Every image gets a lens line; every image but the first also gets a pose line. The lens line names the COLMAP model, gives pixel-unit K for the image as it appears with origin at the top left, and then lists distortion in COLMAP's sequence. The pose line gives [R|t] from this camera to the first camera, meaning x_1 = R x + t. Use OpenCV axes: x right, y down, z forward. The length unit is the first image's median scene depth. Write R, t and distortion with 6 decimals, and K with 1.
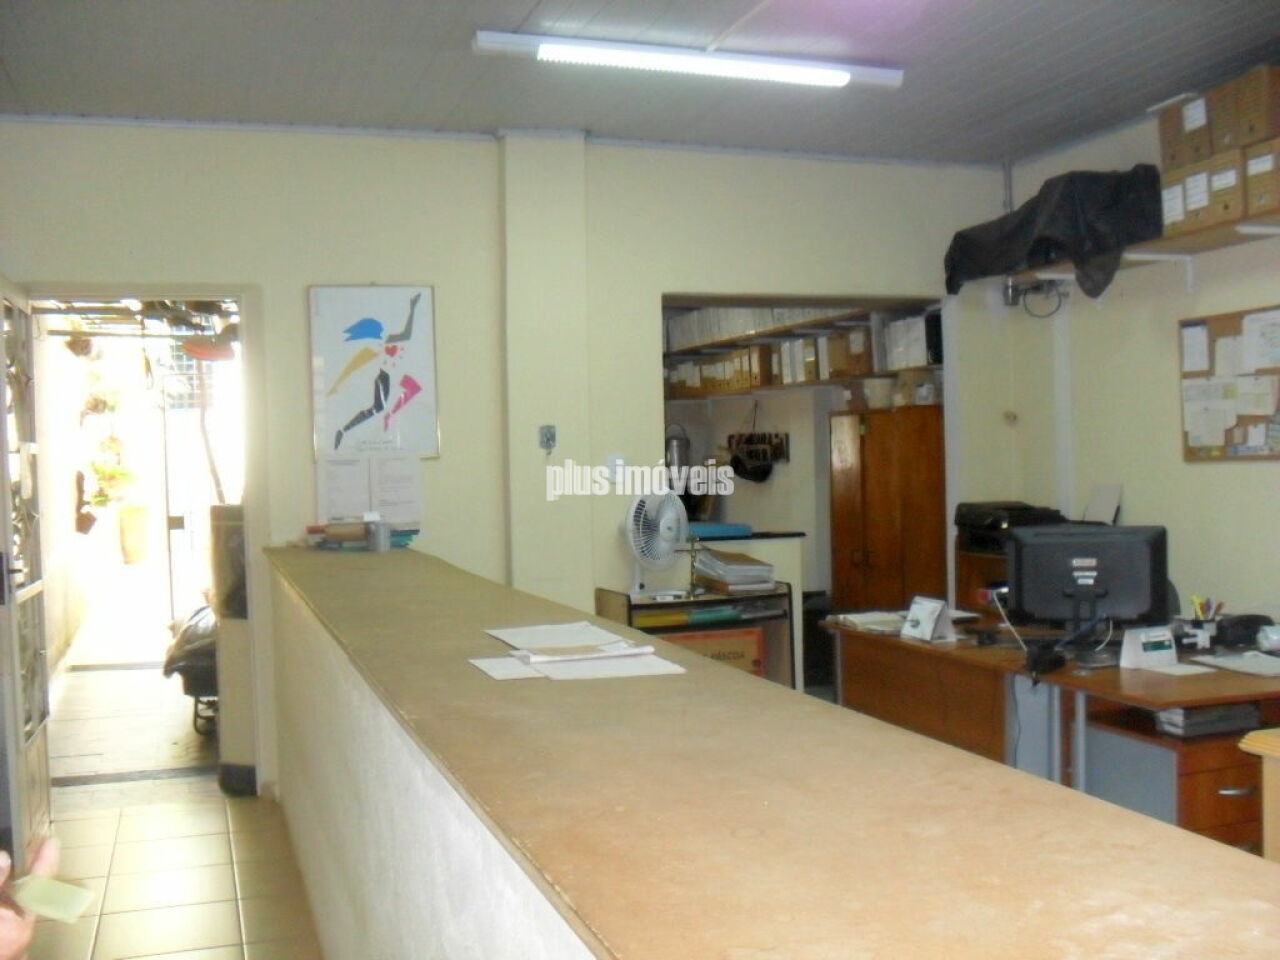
lens RADIAL K [[1333.0, 0, 645.2], [0, 1333.0, 483.1], [0, 0, 1]] dist [-0.120458, 0.000000]
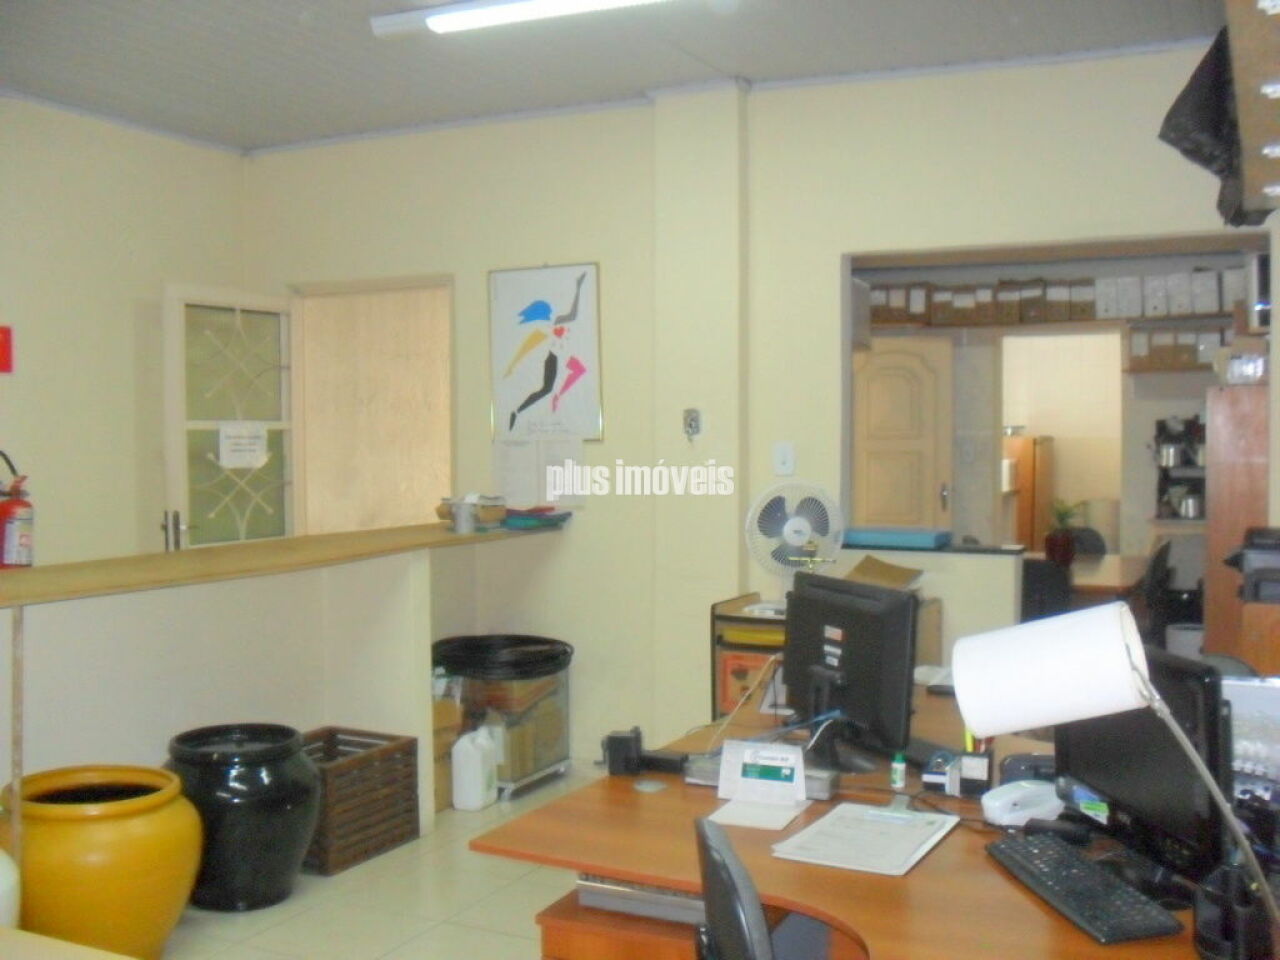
lens RADIAL K [[1333.0, 0, 642.9], [0, 1333.0, 475.8], [0, 0, 1]] dist [-0.120458, 0.000000]
pose [[0.723177, 0.048700, -0.688944, 0.546042], [-0.028966, 0.998772, 0.040195, -0.034355], [0.690055, -0.009113, 0.723699, 0.322485]]
